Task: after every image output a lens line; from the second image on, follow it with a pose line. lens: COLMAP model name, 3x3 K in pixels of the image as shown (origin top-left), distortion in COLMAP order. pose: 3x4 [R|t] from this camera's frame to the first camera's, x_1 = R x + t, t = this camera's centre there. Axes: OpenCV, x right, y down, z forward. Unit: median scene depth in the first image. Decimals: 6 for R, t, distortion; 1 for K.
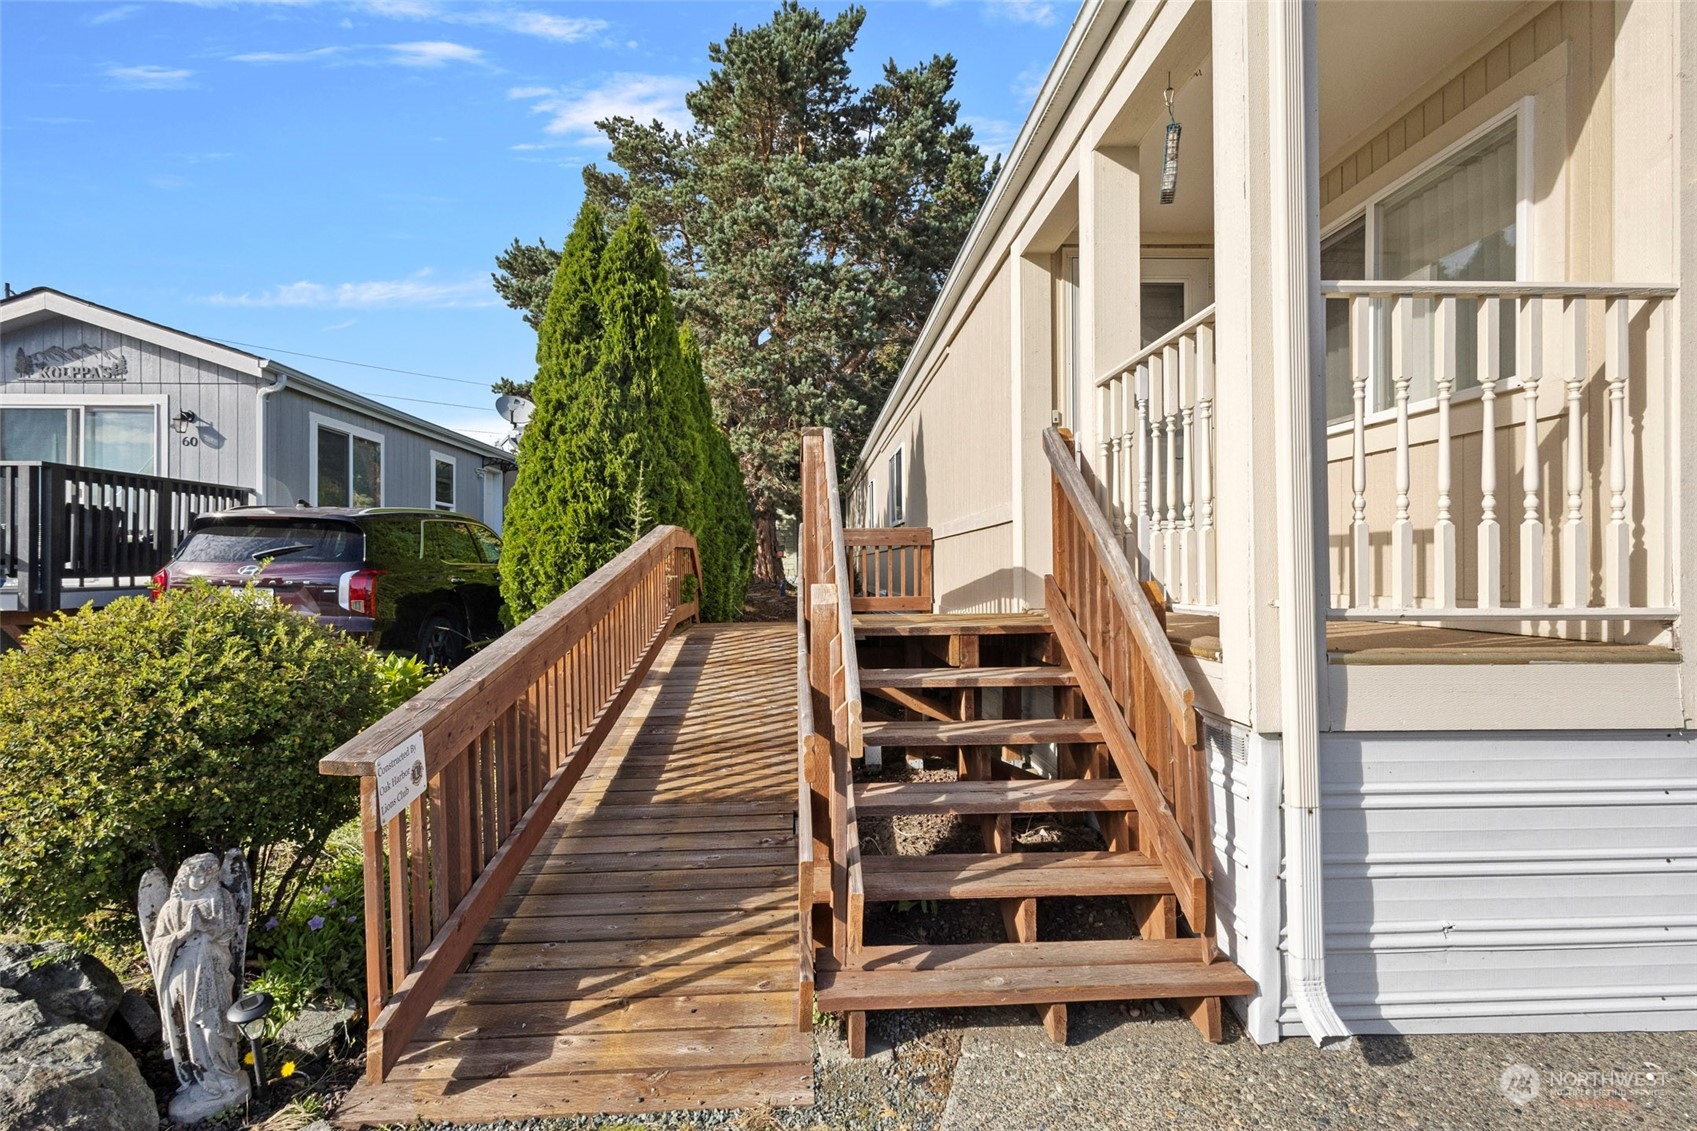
lens RADIAL K [[786.5, 0, 844.3], [0, 786.5, 561.2], [0, 0, 1]] dist [0.009038, -0.000587]
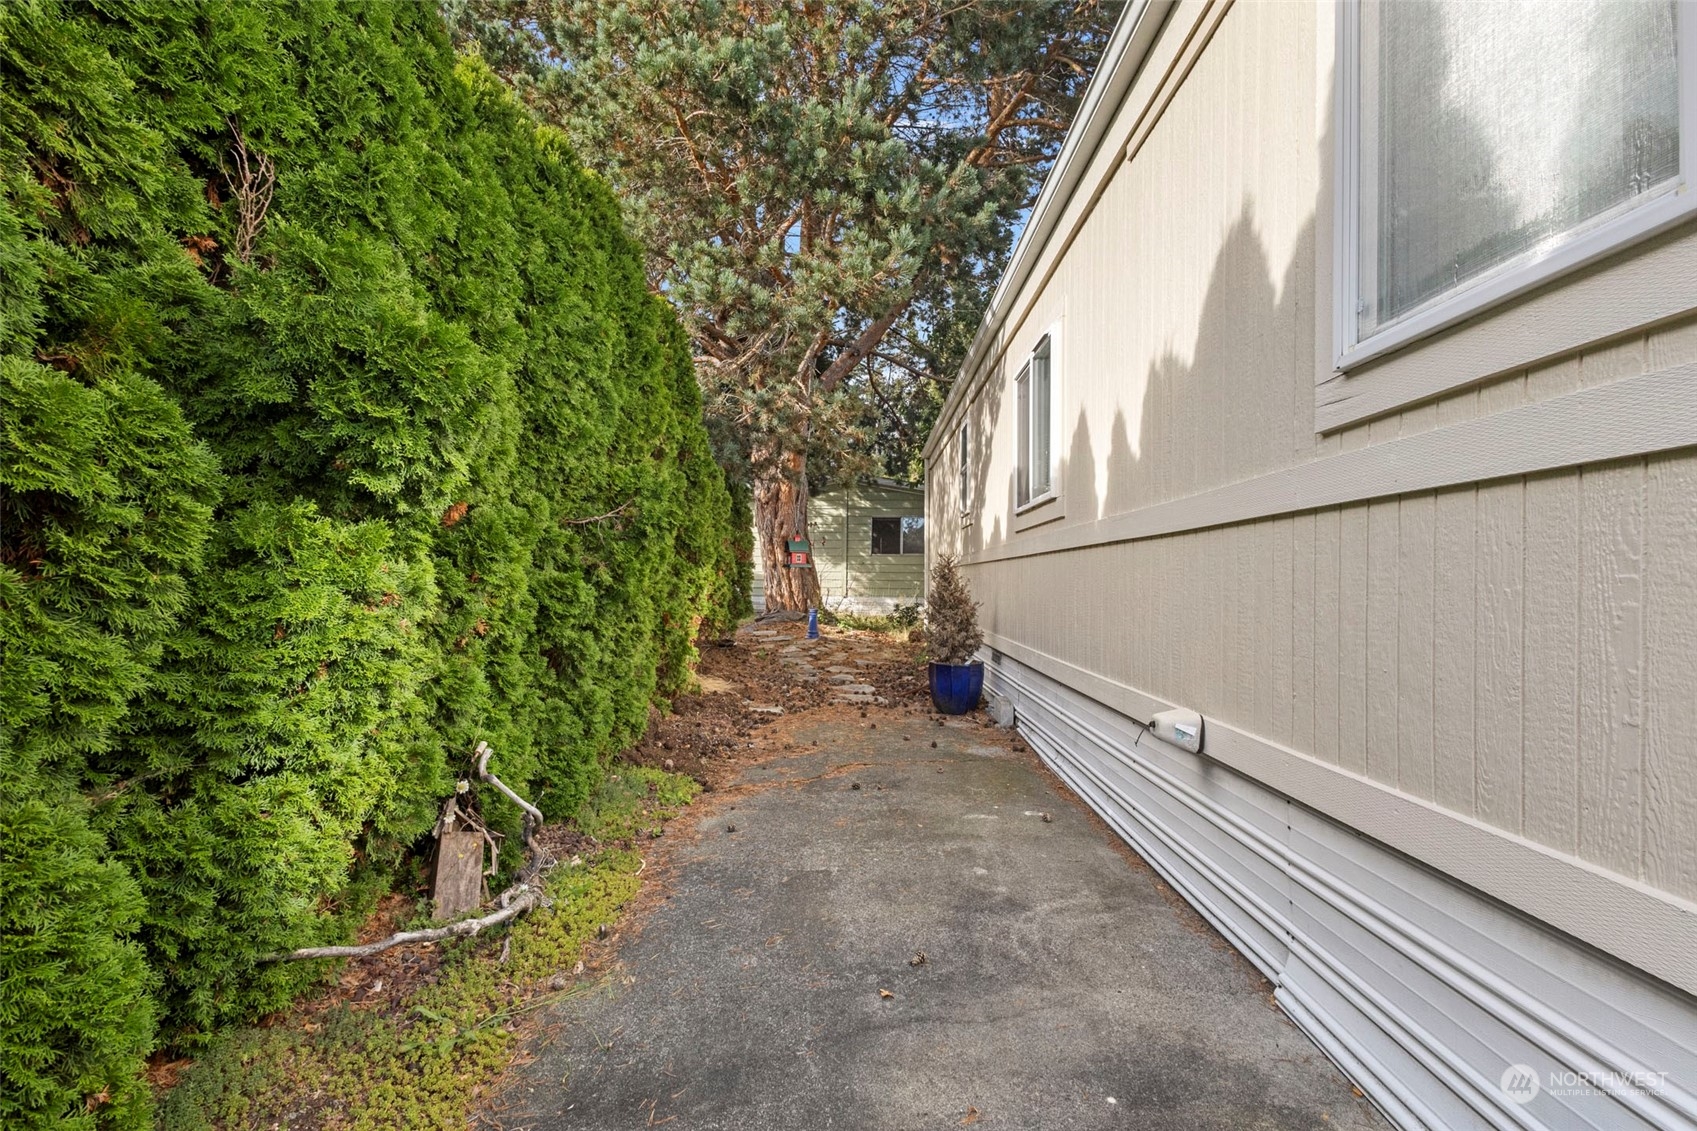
lens RADIAL K [[775.5, 0, 844.7], [0, 775.5, 572.6], [0, 0, 1]] dist [0.014206, -0.007142]
pose [[0.997342, 0.010400, -0.072121, -0.056124], [-0.010656, 0.999938, -0.003168, 0.000808], [0.072084, 0.003928, 0.997391, 1.486412]]
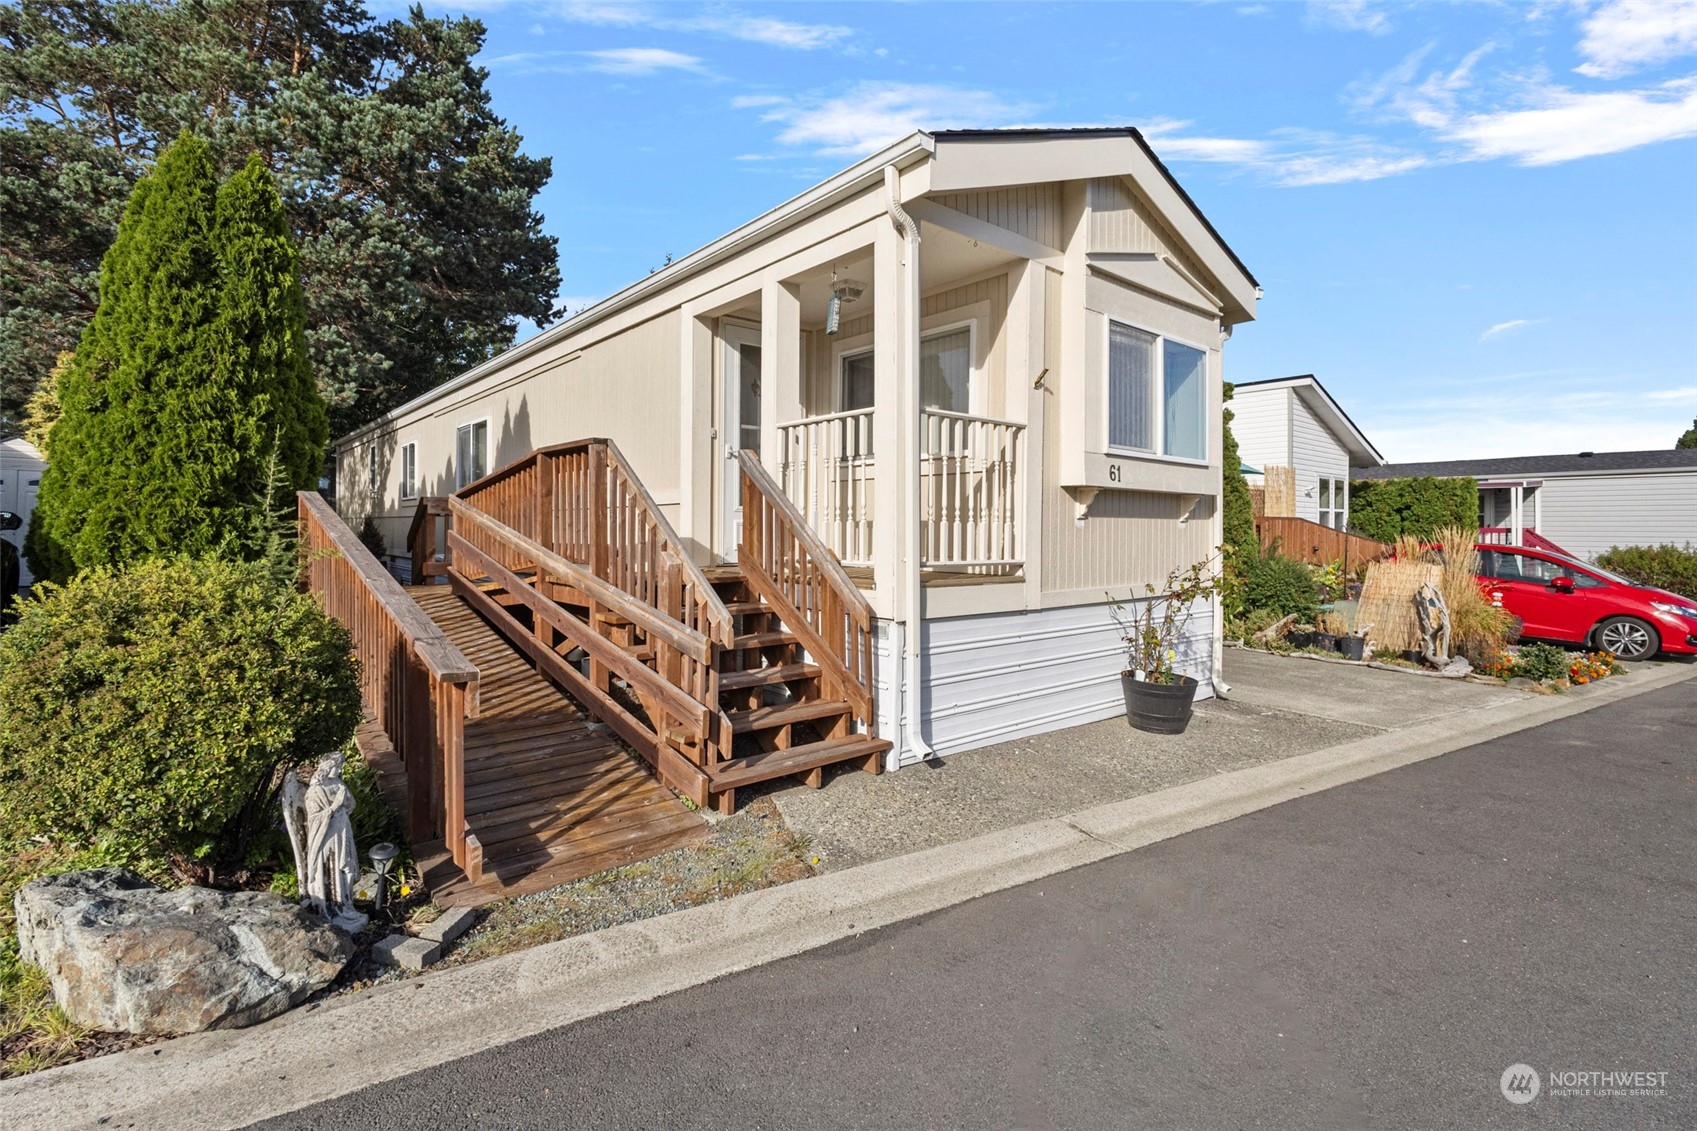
lens RADIAL K [[774.0, 0, 823.9], [0, 774.0, 532.0], [0, 0, 1]] dist [0.001721, -0.000065]
pose [[0.802552, 0.009009, 0.596514, -0.285842], [-0.015199, 0.999870, 0.005348, -0.009303], [-0.596388, -0.013359, 0.802585, -0.175959]]
